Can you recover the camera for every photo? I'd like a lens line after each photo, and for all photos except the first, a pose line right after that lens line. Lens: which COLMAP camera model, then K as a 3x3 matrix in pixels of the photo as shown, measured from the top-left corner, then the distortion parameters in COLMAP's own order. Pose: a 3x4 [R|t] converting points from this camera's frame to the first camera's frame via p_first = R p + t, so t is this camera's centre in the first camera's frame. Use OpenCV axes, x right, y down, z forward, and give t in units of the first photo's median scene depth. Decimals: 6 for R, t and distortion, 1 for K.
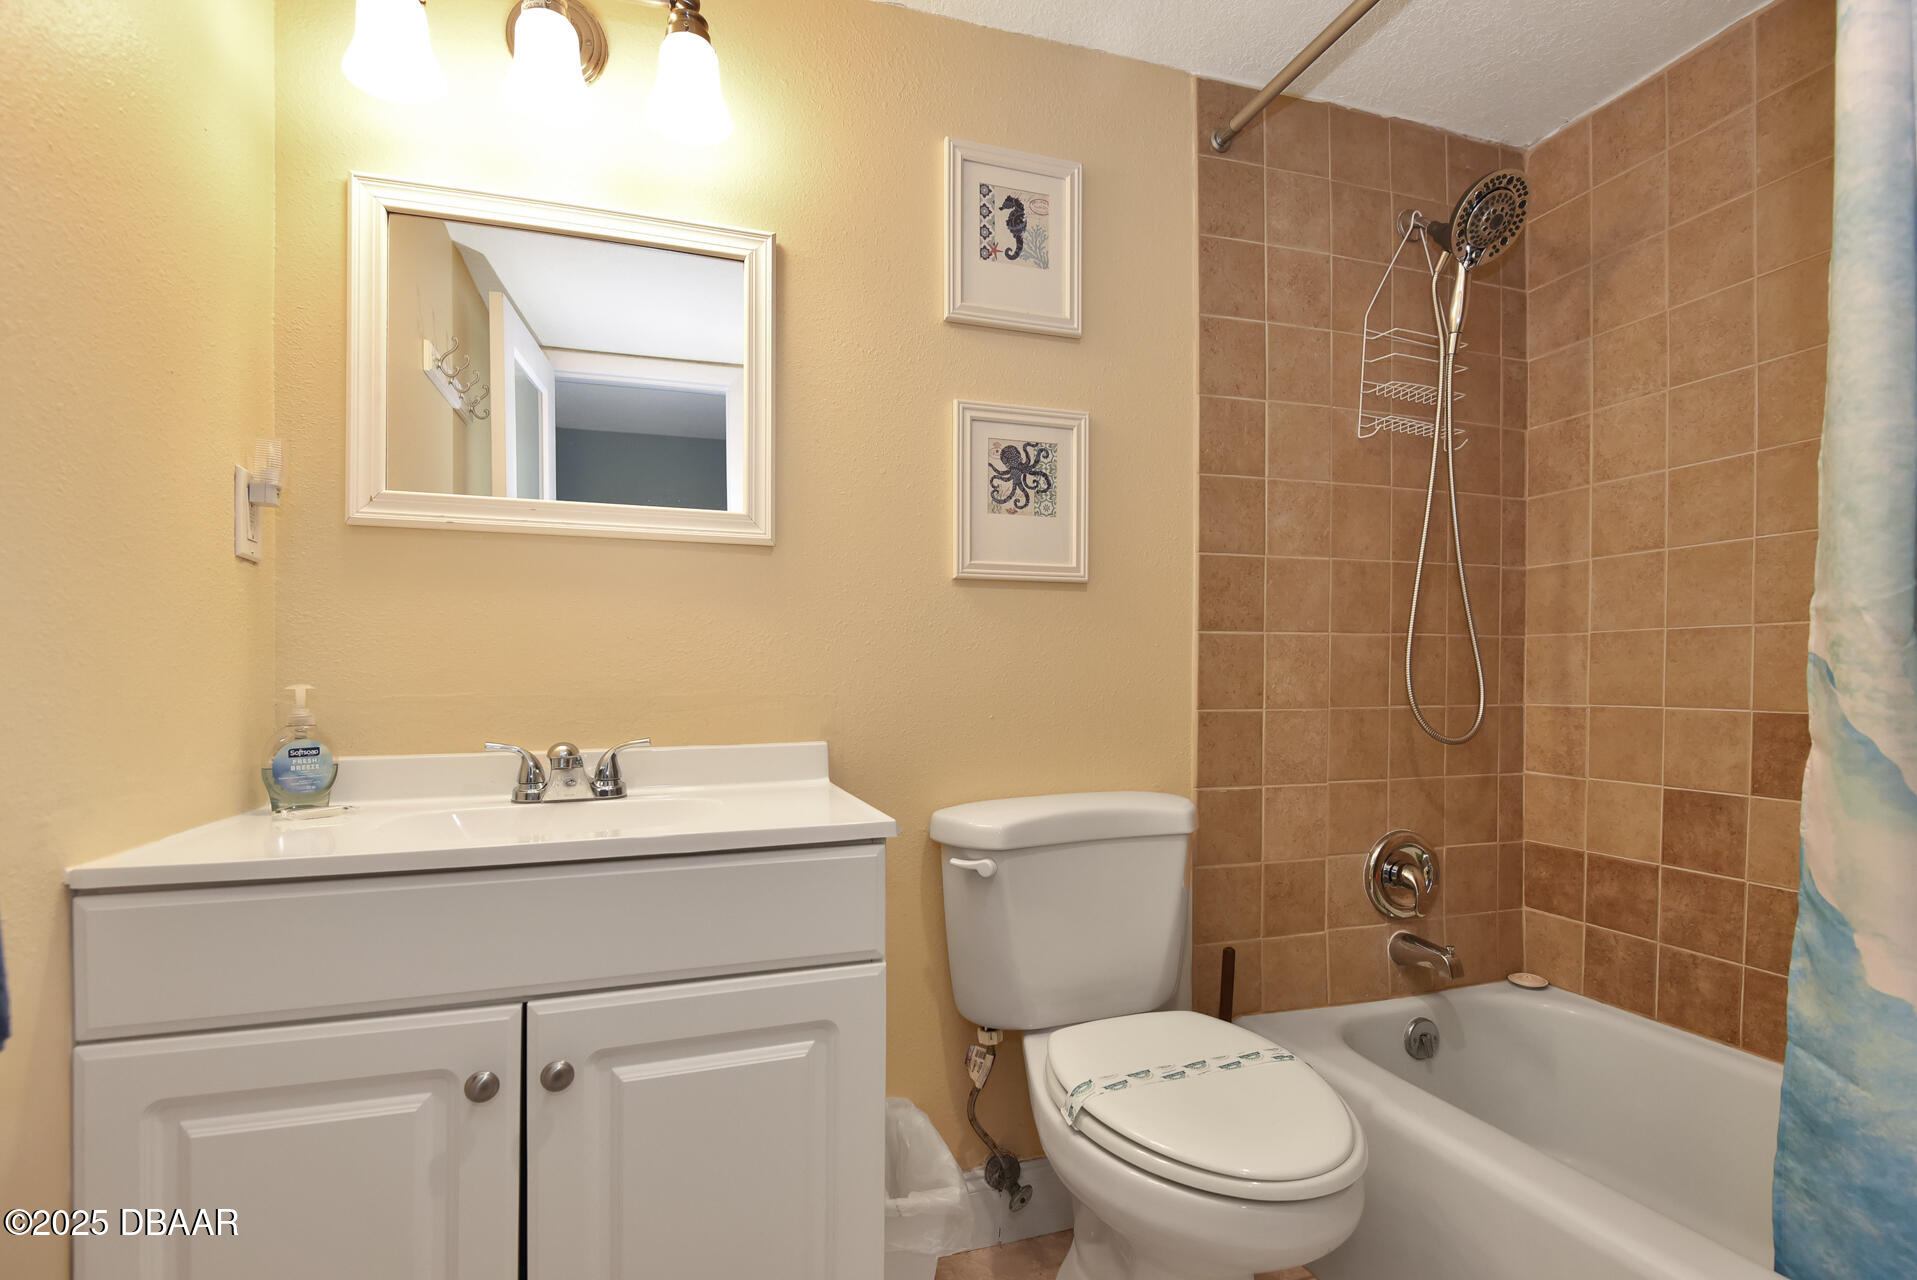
lens RADIAL K [[909.9, 0, 952.6], [0, 909.9, 677.3], [0, 0, 1]] dist [0.015582, -0.023708]
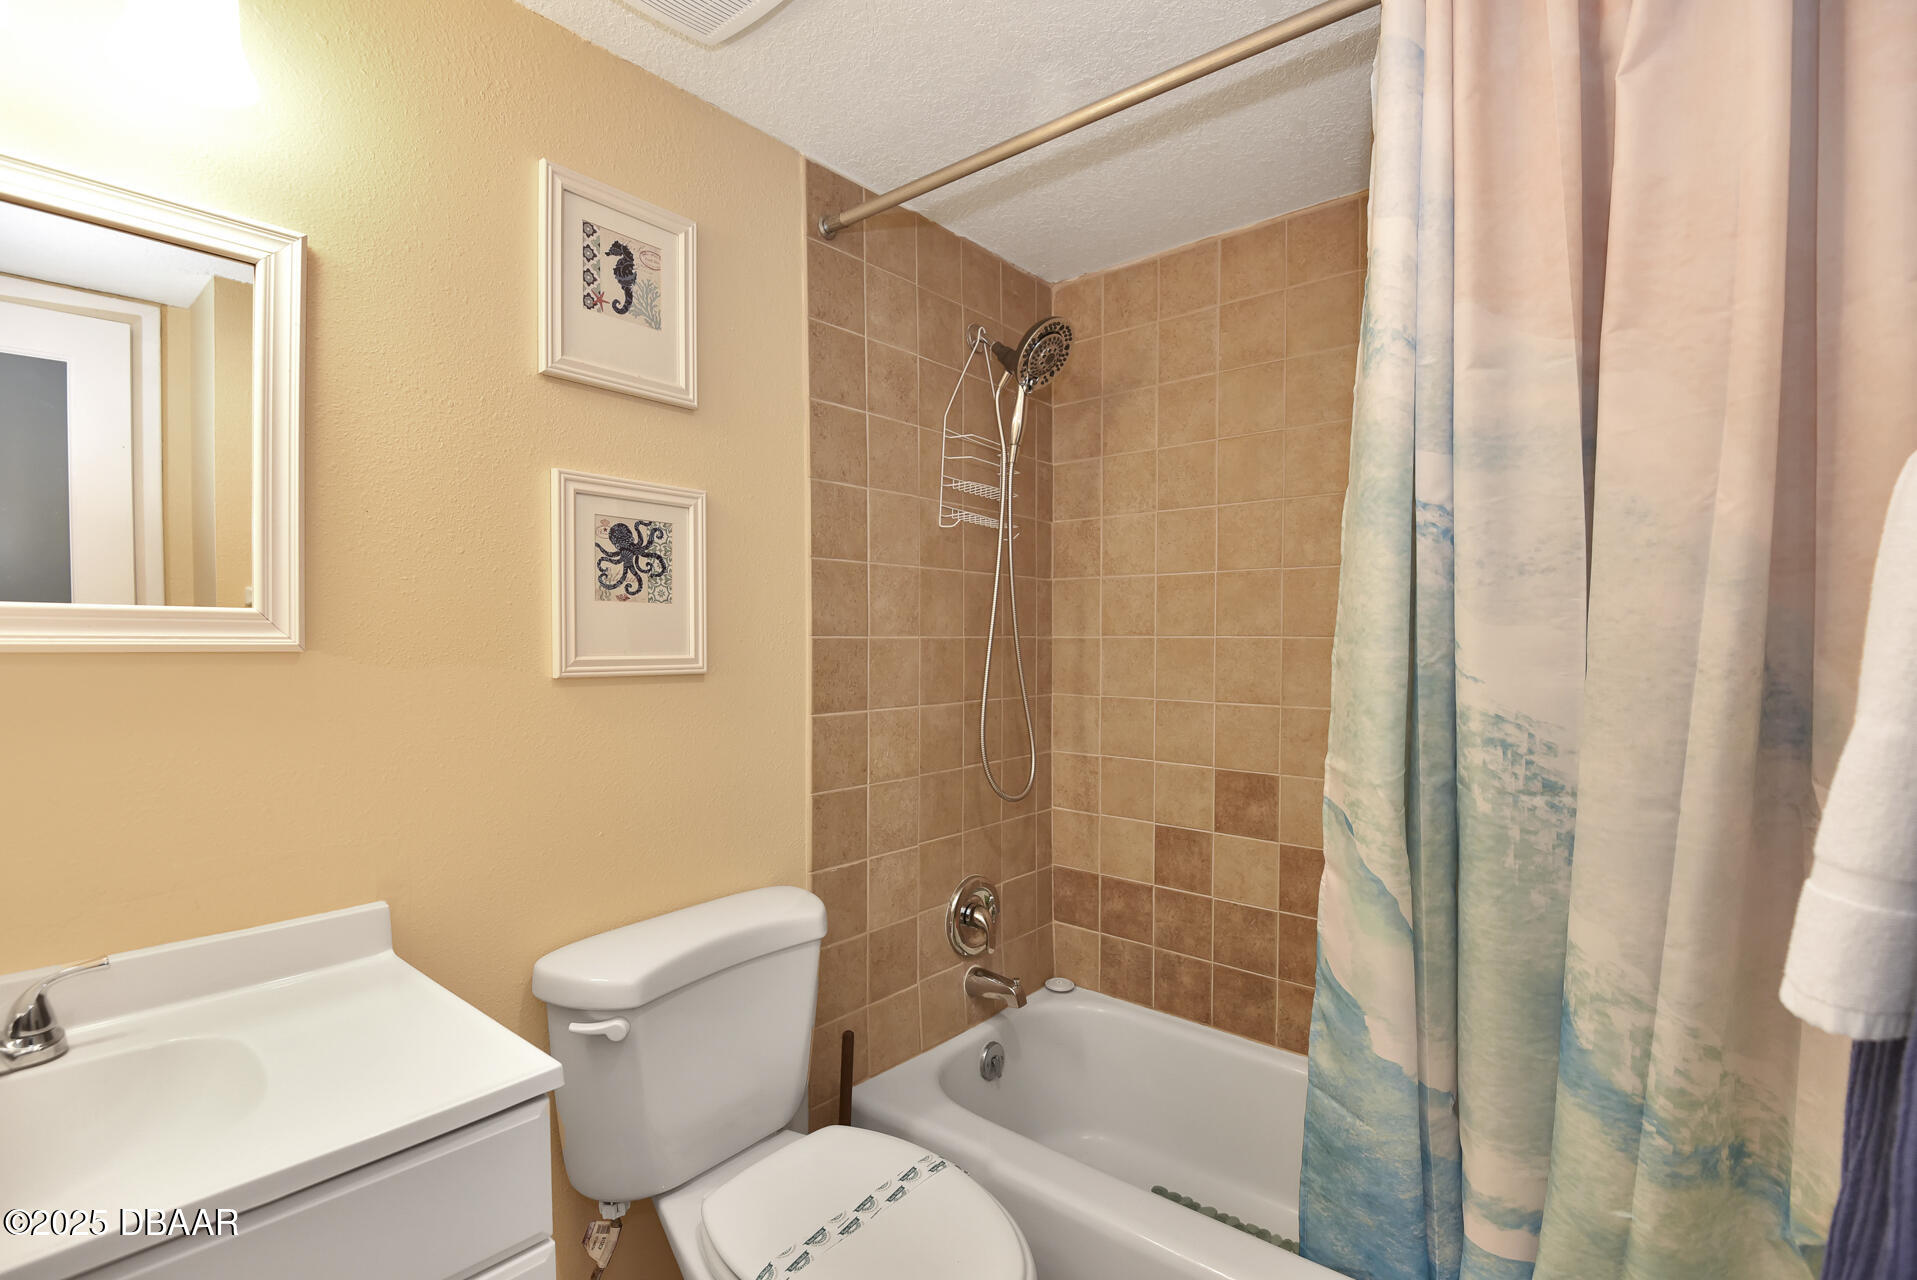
lens RADIAL K [[878.3, 0, 954.6], [0, 878.3, 649.2], [0, 0, 1]] dist [0.023080, -0.040521]
pose [[0.851714, -0.005100, 0.523982, -0.109427], [0.000658, 0.999962, 0.008664, -0.138282], [-0.524007, -0.007034, 0.851685, 0.094757]]
